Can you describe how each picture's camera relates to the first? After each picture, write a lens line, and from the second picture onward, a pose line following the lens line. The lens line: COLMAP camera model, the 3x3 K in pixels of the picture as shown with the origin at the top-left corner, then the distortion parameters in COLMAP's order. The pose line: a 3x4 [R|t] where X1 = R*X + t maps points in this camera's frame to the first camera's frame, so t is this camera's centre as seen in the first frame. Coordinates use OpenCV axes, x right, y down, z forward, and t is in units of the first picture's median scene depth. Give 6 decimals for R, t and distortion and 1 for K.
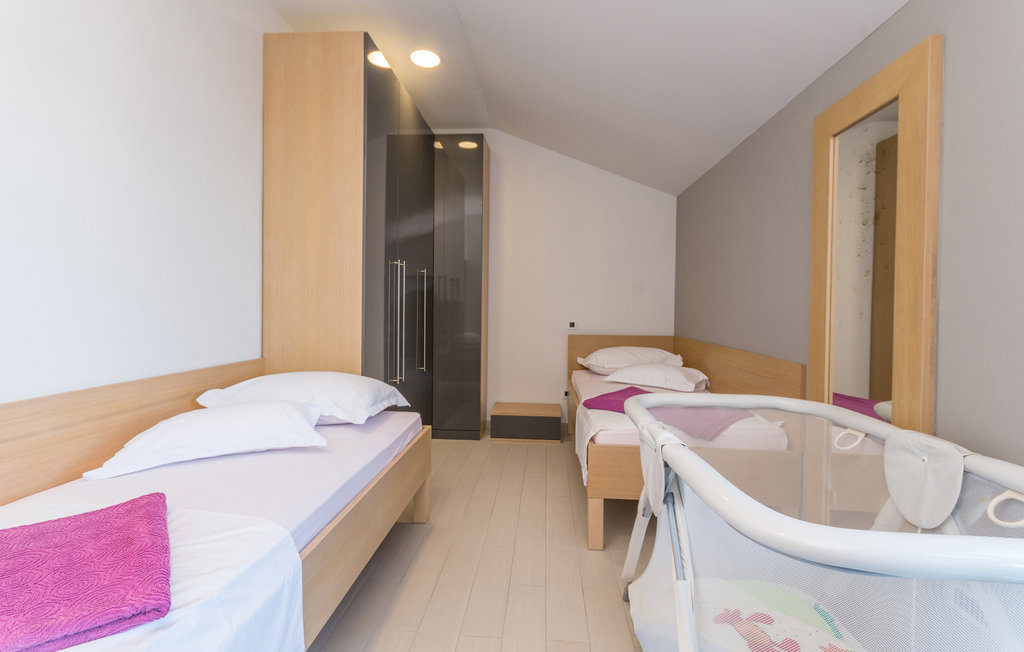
lens RADIAL K [[462.9, 0, 512.0], [0, 462.9, 326.0], [0, 0, 1]] dist [0.001922, 0.000255]
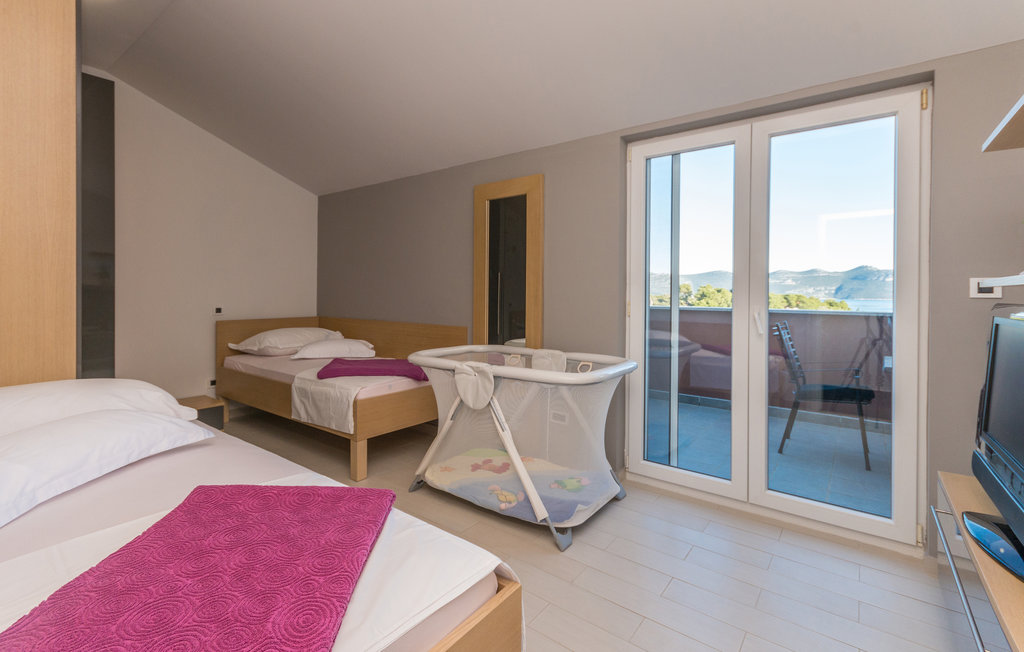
lens RADIAL K [[462.9, 0, 512.0], [0, 462.9, 326.0], [0, 0, 1]] dist [0.001922, 0.000255]
pose [[0.554938, -0.071628, 0.828802, -0.391282], [0.033819, 0.997405, 0.063556, -0.012417], [-0.831204, -0.007240, 0.555920, -0.049270]]
